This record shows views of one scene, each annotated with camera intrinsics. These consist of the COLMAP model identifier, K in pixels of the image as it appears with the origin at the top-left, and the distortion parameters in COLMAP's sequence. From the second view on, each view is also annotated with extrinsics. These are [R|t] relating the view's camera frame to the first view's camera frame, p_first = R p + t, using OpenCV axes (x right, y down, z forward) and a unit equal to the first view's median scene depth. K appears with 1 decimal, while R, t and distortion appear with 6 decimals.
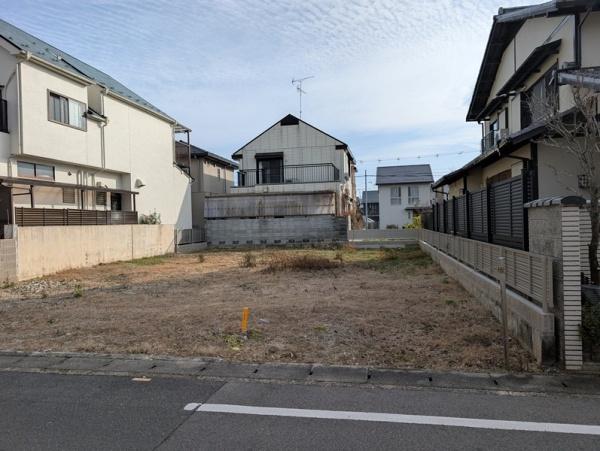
lens RADIAL K [[431.0, 0, 300.0], [0, 431.0, 225.5], [0, 0, 1]] dist [0.011027, -0.002113]
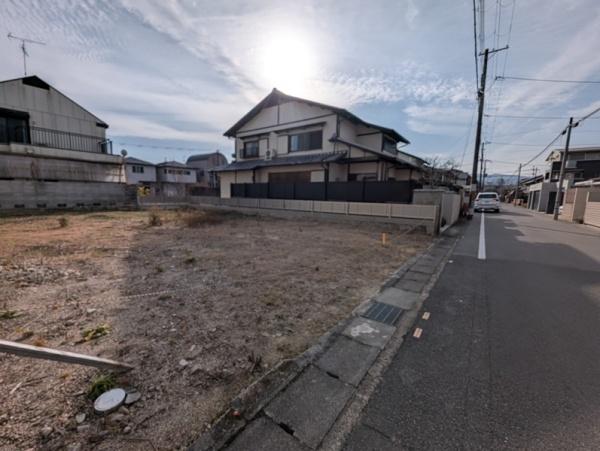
lens RADIAL K [[246.9, 0, 300.6], [0, 246.9, 224.7], [0, 0, 1]] dist [0.001320, -0.000674]
pose [[0.422091, -0.075994, 0.903363, -0.495387], [-0.027710, 0.994933, 0.096644, 0.015705], [-0.906130, -0.065825, 0.417846, 0.316046]]
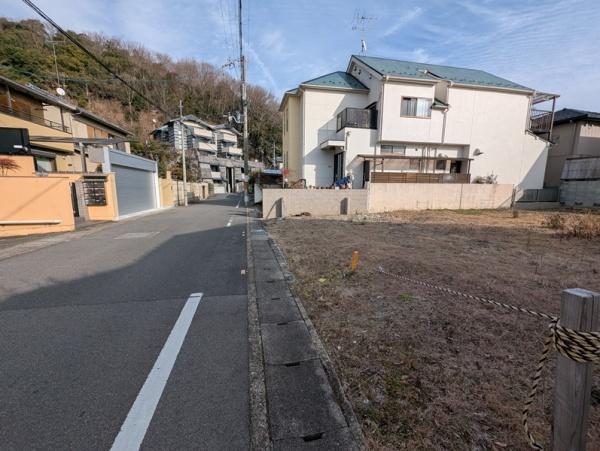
lens RADIAL K [[247.1, 0, 300.0], [0, 247.1, 225.5], [0, 0, 1]] dist [0.009720, -0.004708]
pose [[0.397812, 0.165623, -0.902394, 0.140315], [-0.021981, 0.985009, 0.171096, 0.005773], [0.917204, -0.048228, 0.395489, 0.222946]]
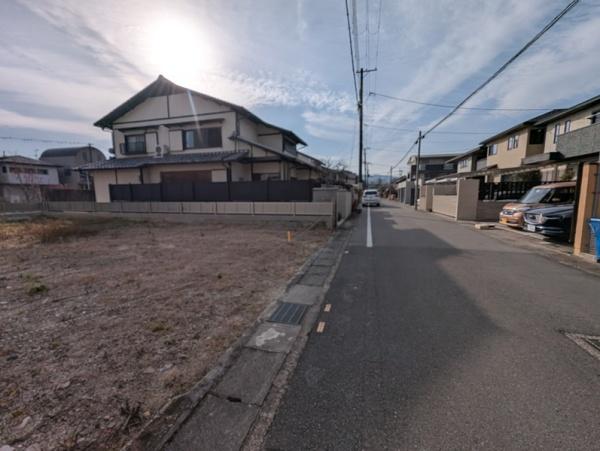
lens RADIAL K [[246.9, 0, 300.6], [0, 246.9, 224.7], [0, 0, 1]] dist [0.001320, -0.000674]
pose [[0.068518, -0.093262, 0.993281, -0.481445], [0.008407, 0.995640, 0.092903, 0.015628], [-0.997614, 0.001985, 0.069003, 0.311322]]
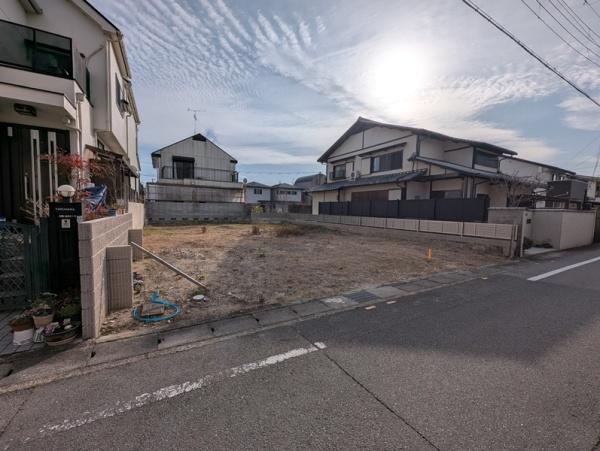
lens RADIAL K [[246.9, 0, 300.6], [0, 246.9, 224.7], [0, 0, 1]] dist [0.001320, -0.000674]
pose [[0.752931, 0.001322, 0.658098, -0.526997], [-0.038216, 0.998398, 0.041717, 0.013695], [-0.656989, -0.056560, 0.751776, 0.179123]]
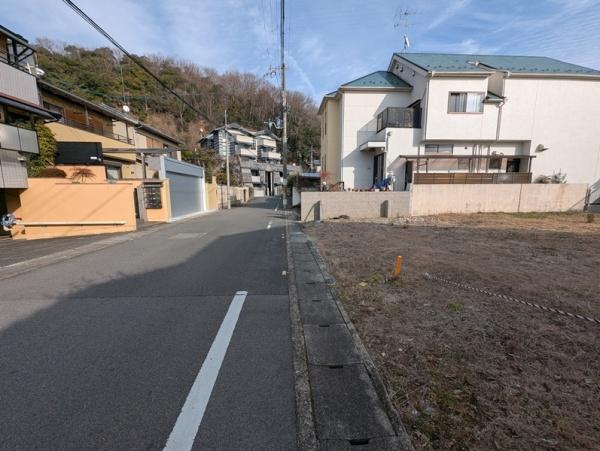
lens RADIAL K [[247.1, 0, 300.0], [0, 247.1, 225.5], [0, 0, 1]] dist [0.009720, -0.004708]
pose [[0.259856, 0.158054, -0.952625, 0.140788], [-0.007651, 0.986820, 0.161641, 0.005797], [0.965617, -0.034714, 0.257640, 0.218423]]
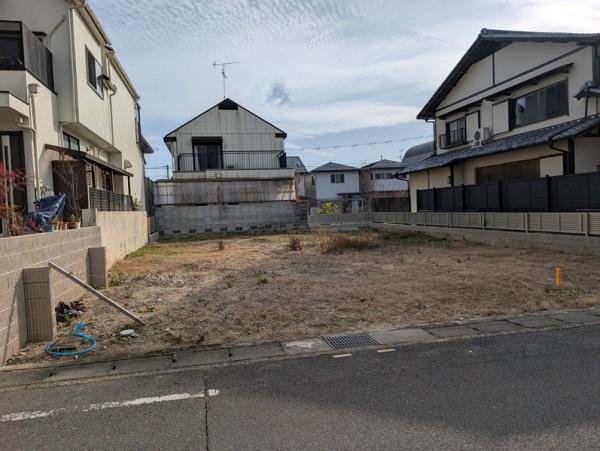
lens RADIAL K [[429.8, 0, 291.1], [0, 429.8, 224.9], [0, 0, 1]] dist [0.006806, -0.004953]
pose [[0.921443, -0.025668, 0.387665, -0.451968], [0.017978, 0.999563, 0.023451, 0.011803], [-0.388097, -0.014639, 0.921502, 0.073970]]
